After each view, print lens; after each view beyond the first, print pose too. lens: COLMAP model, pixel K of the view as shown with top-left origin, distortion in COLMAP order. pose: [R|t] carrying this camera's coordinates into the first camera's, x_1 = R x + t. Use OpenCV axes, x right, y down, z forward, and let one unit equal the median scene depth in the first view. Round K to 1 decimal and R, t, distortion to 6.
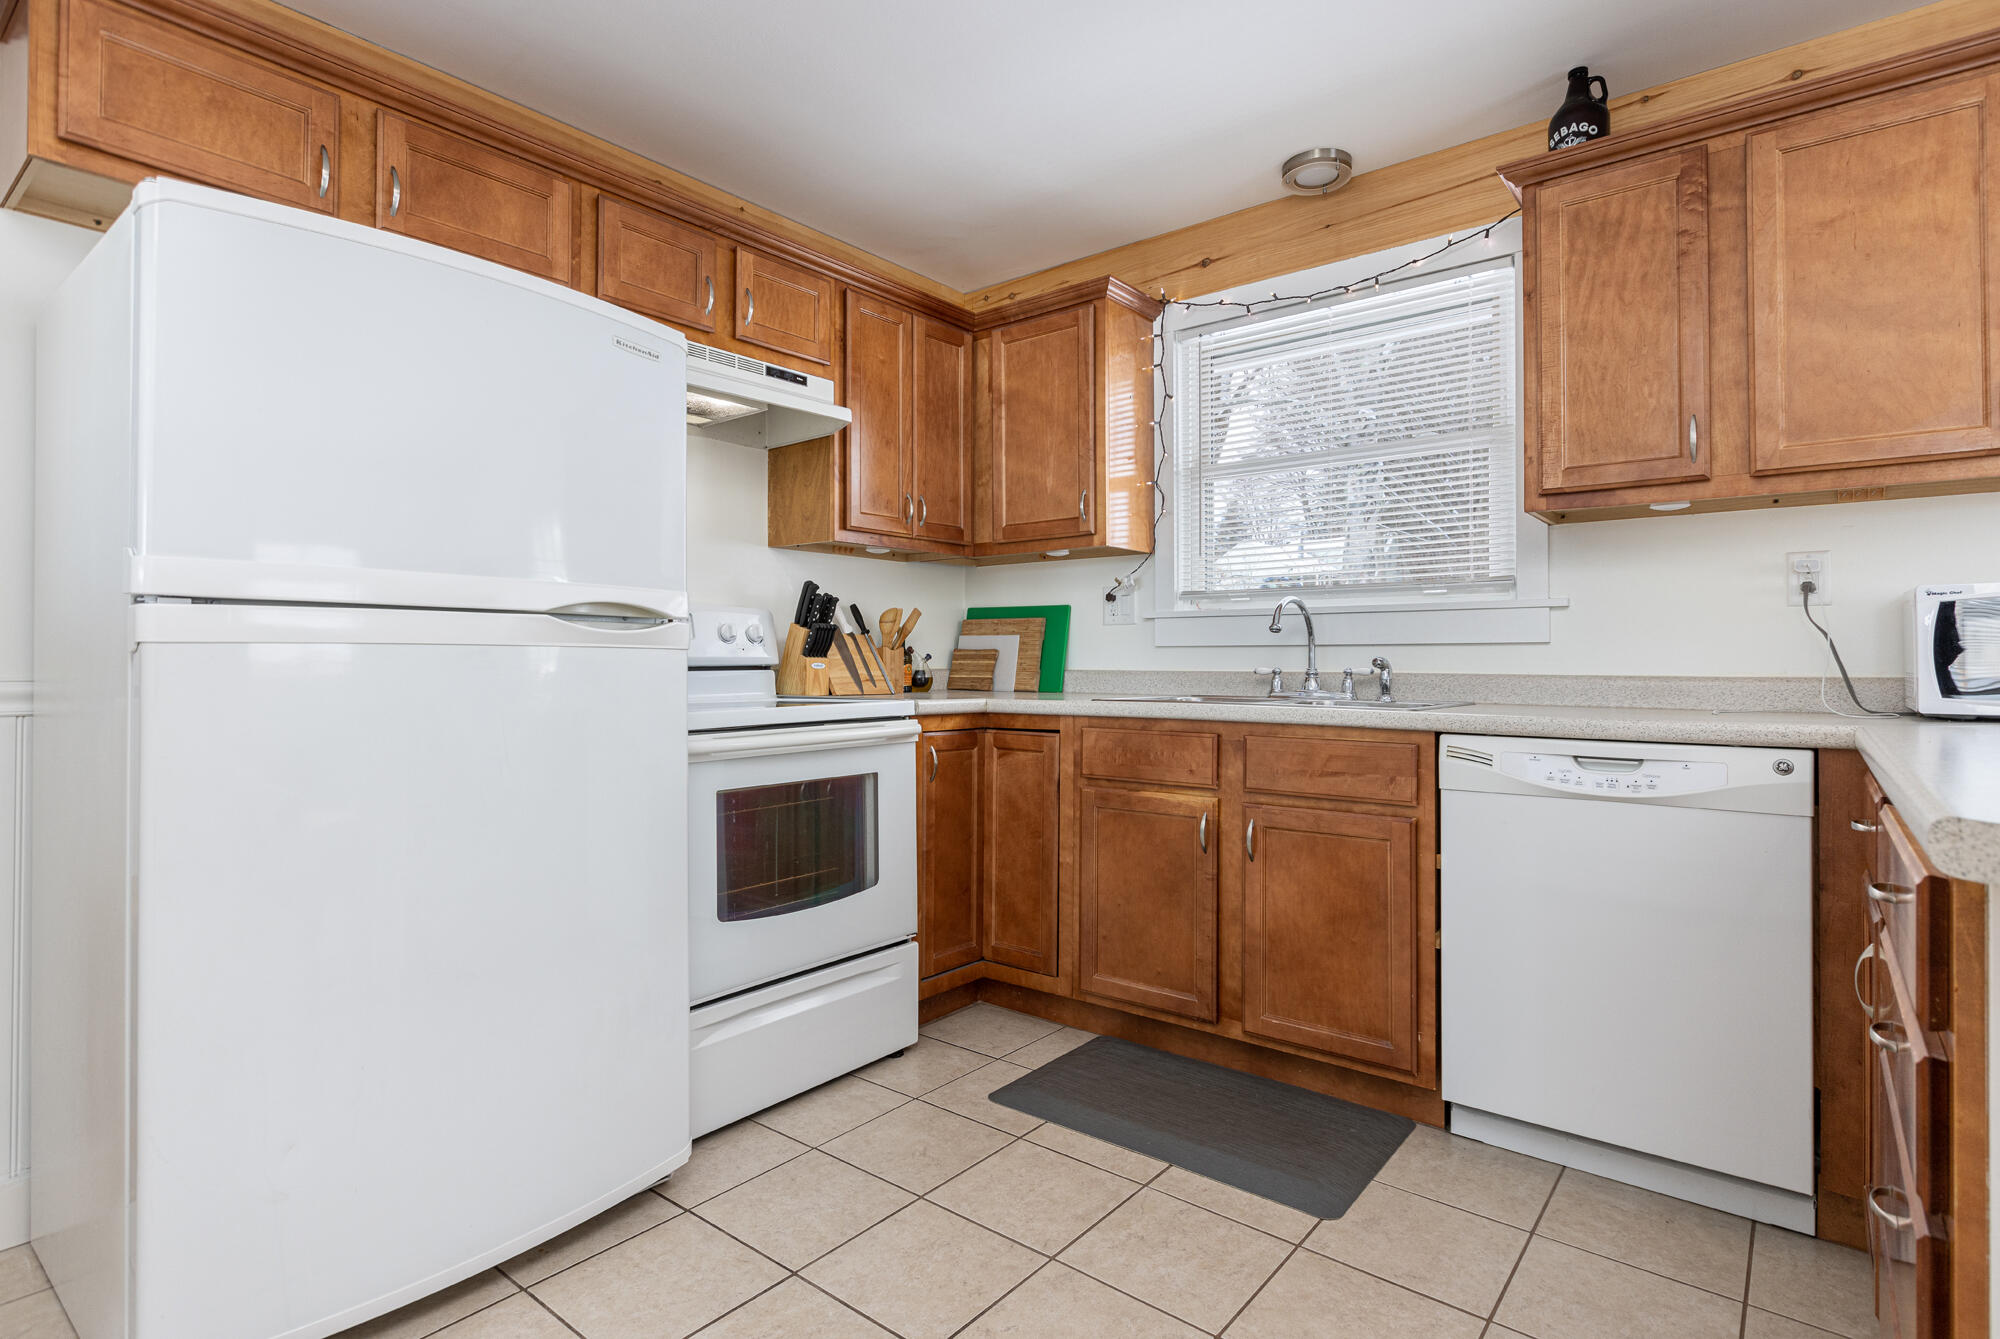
lens RADIAL K [[1001.7, 0, 994.6], [0, 1001.7, 653.6], [0, 0, 1]] dist [-0.004218, -0.001642]
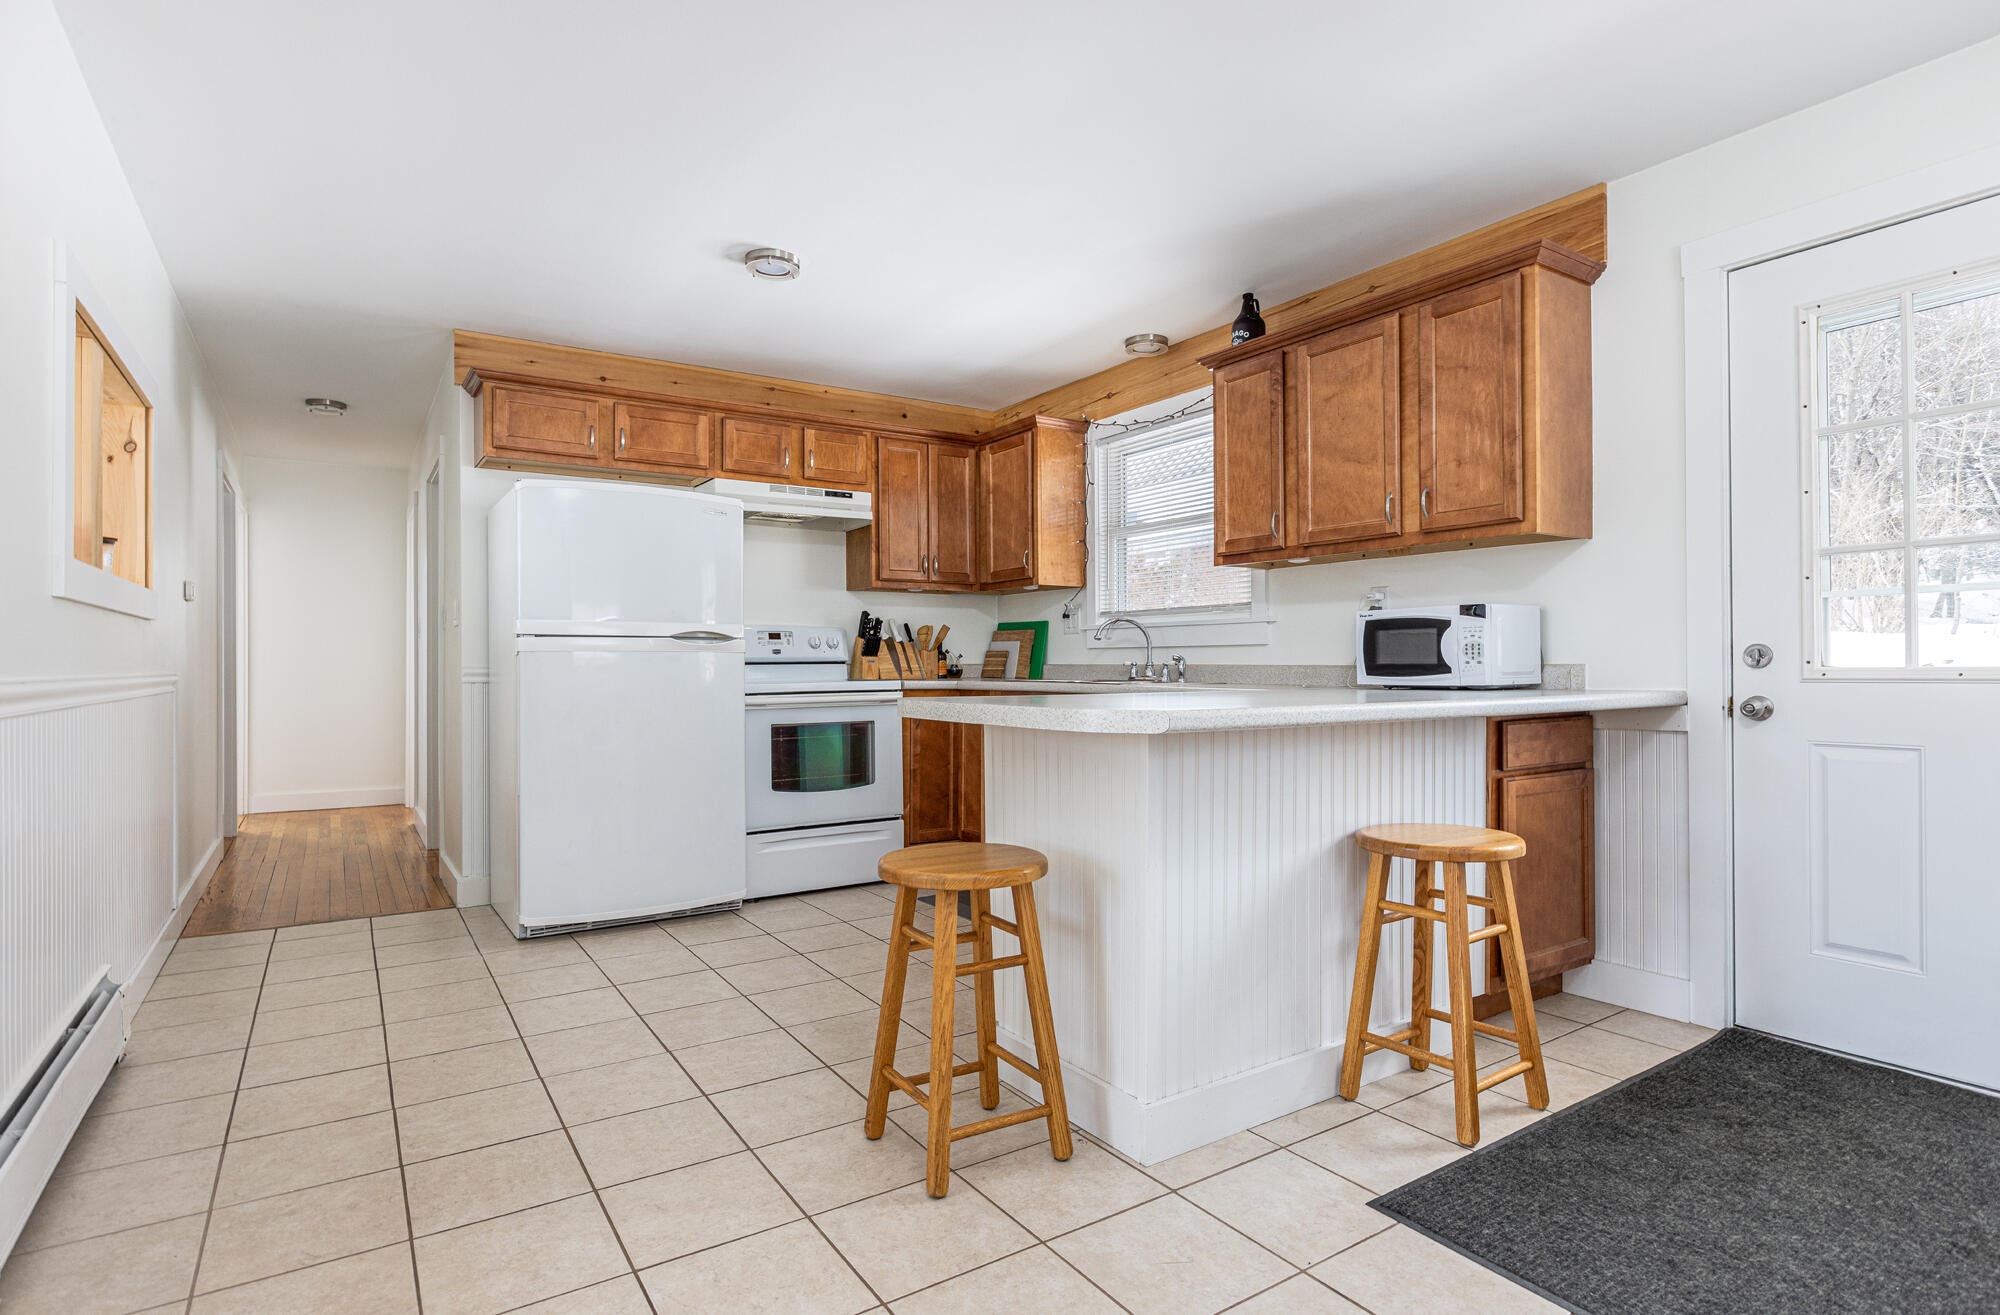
lens RADIAL K [[1006.2, 0, 1001.5], [0, 1006.2, 665.4], [0, 0, 1]] dist [-0.000695, 0.000830]
pose [[0.955946, -0.002528, -0.293531, 0.531351], [0.005715, 0.999934, 0.010002, 0.003221], [0.293486, -0.011239, 0.955897, -0.545808]]
